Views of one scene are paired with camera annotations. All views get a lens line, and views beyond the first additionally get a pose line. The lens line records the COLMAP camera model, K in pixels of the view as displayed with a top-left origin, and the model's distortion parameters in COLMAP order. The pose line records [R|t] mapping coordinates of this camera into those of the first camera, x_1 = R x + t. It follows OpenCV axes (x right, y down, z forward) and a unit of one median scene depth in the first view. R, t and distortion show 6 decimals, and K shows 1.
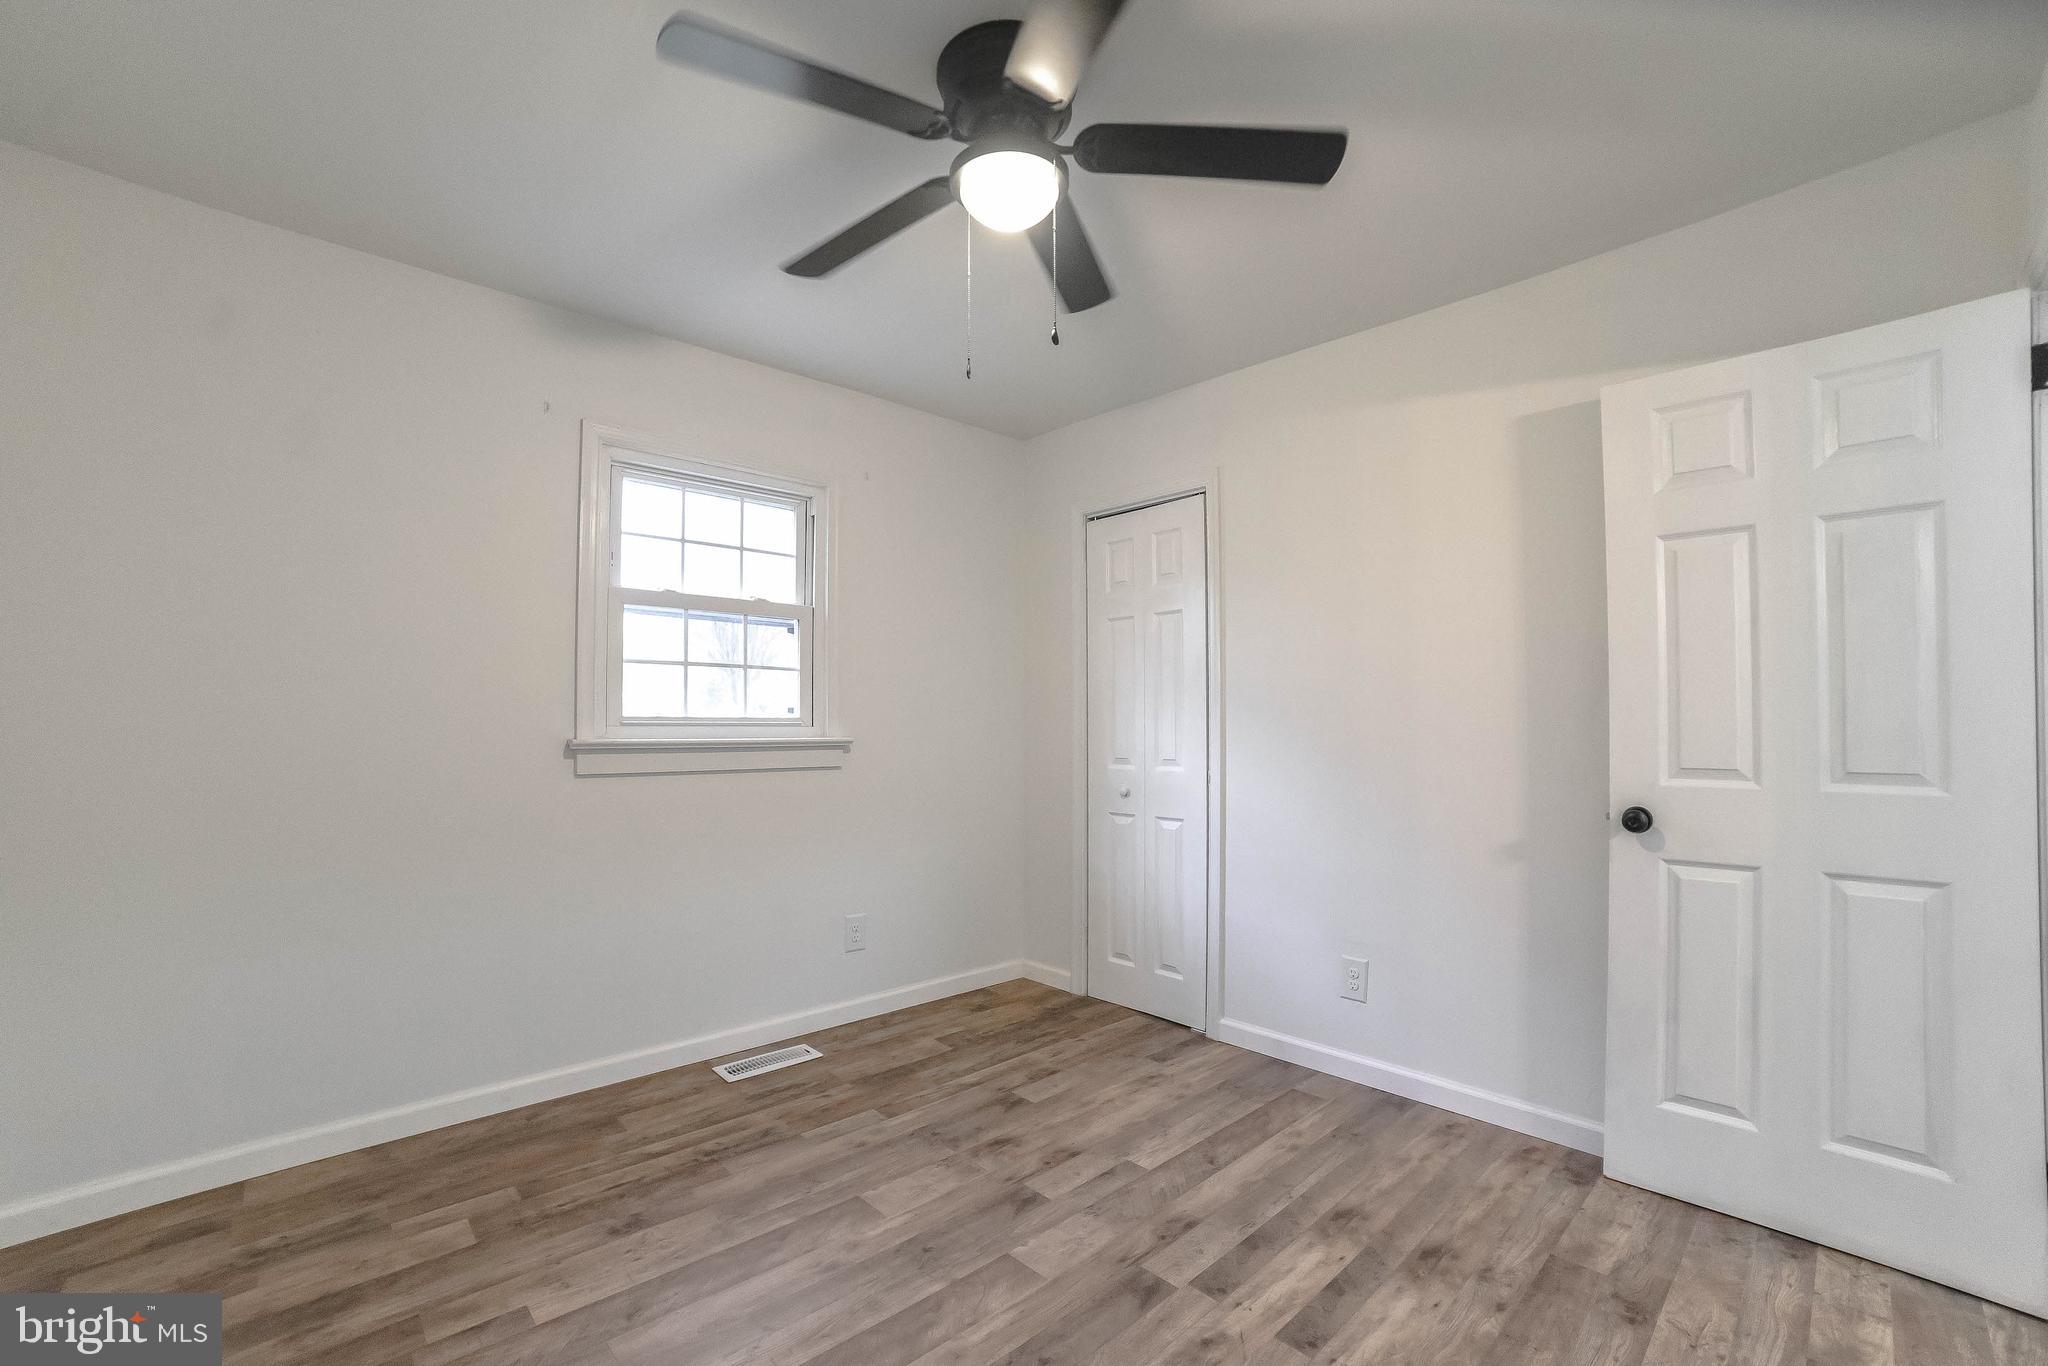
lens RADIAL K [[816.2, 0, 1019.0], [0, 816.2, 717.2], [0, 0, 1]] dist [-0.102917, 0.035320]
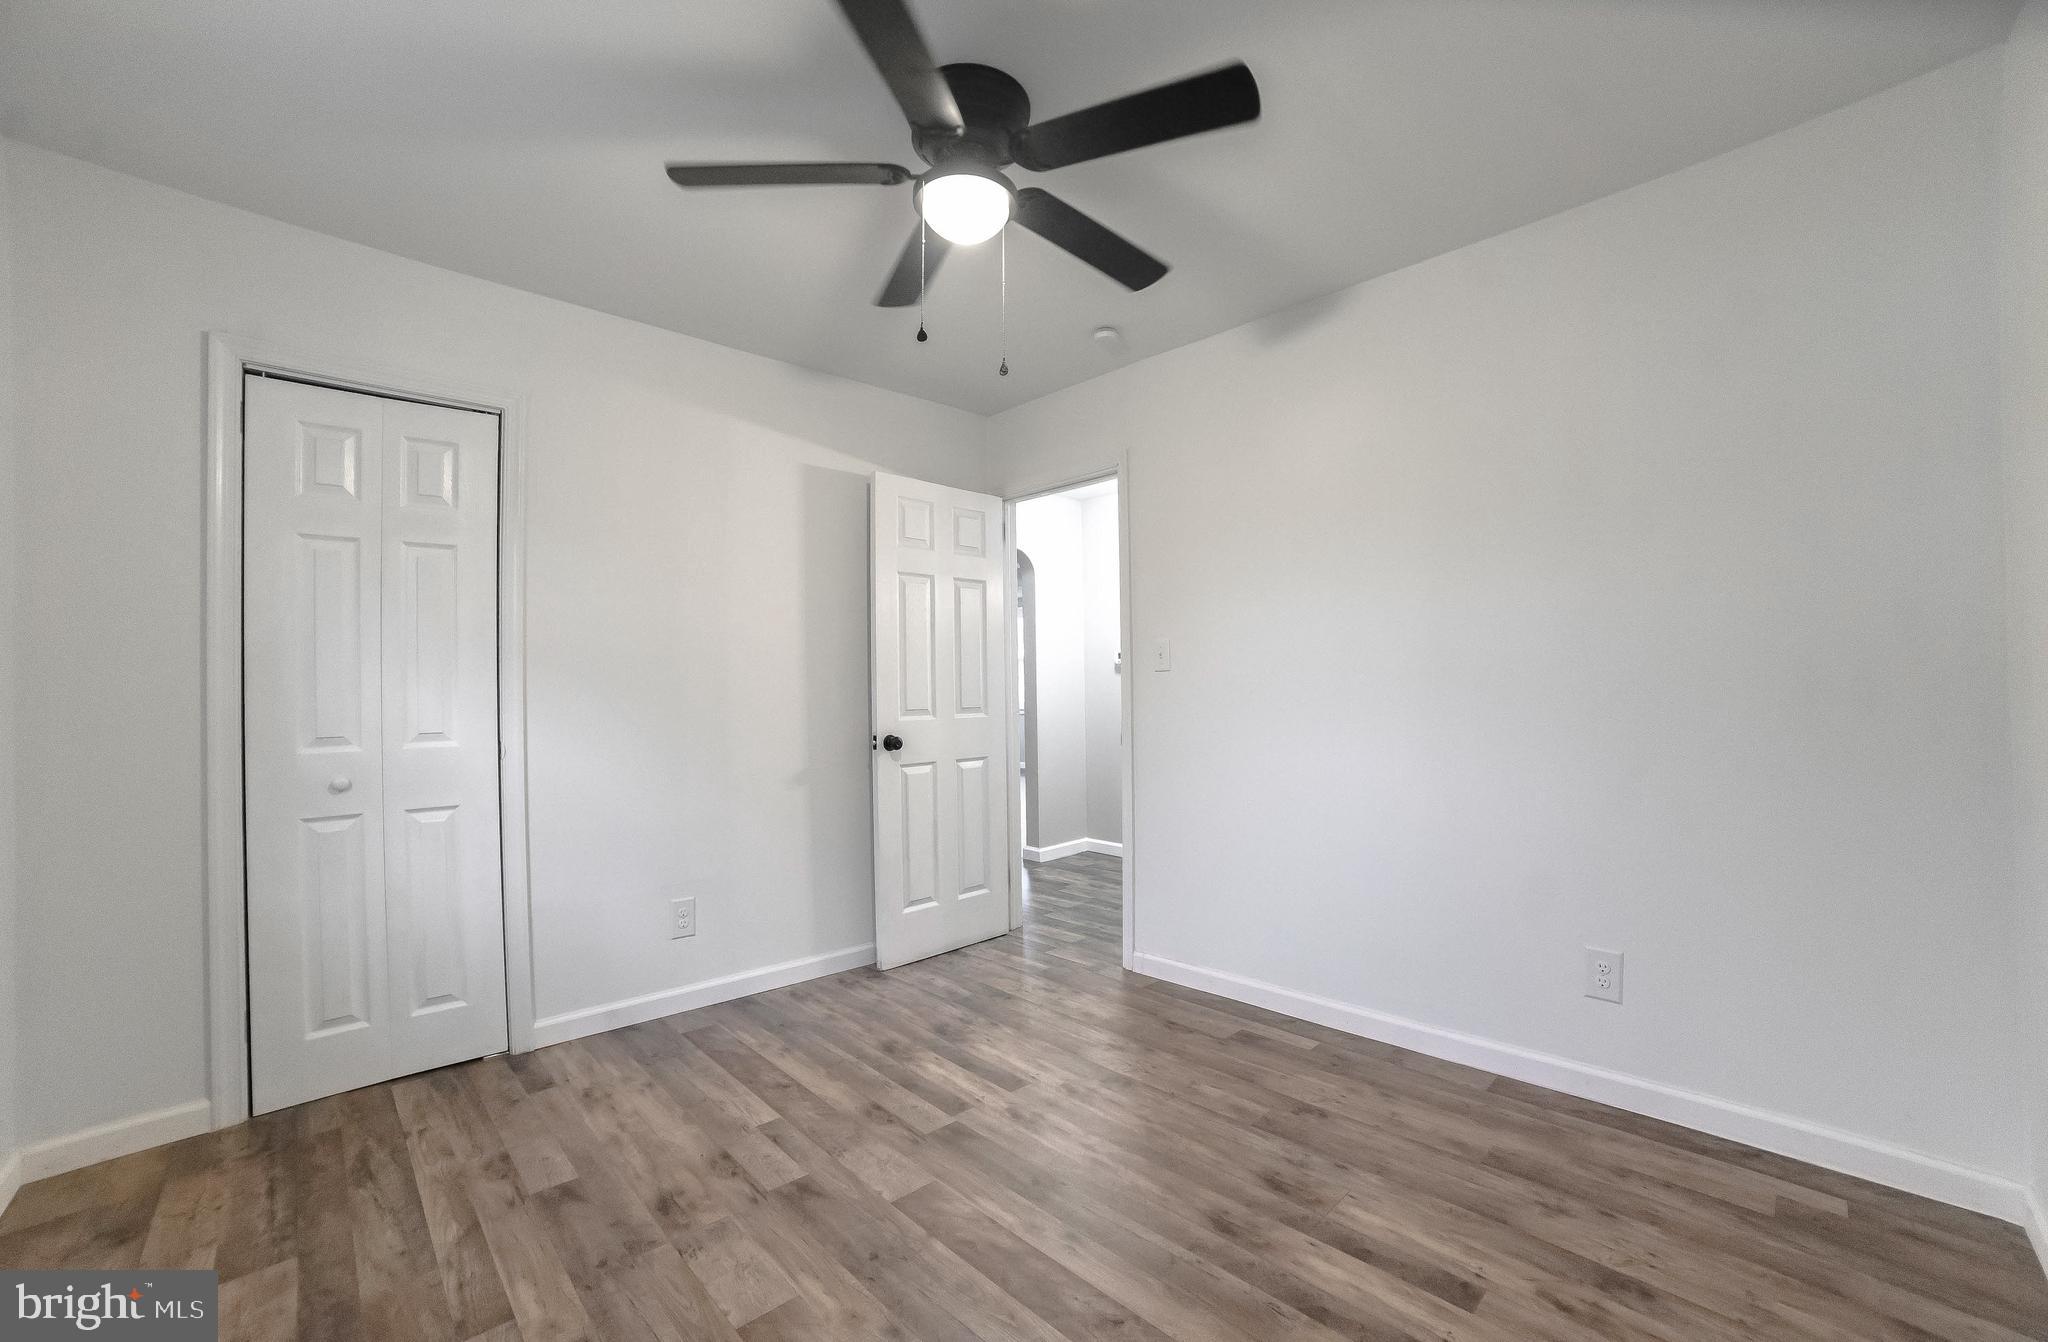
lens RADIAL K [[765.3, 0, 1024.0], [0, 765.3, 671.0], [0, 0, 1]] dist [-0.094424, 0.026919]
pose [[0.035223, 0.022322, 0.999130, -0.732984], [0.005594, 0.999730, -0.022532, 0.016863], [-0.999364, 0.006383, 0.035088, 0.601586]]
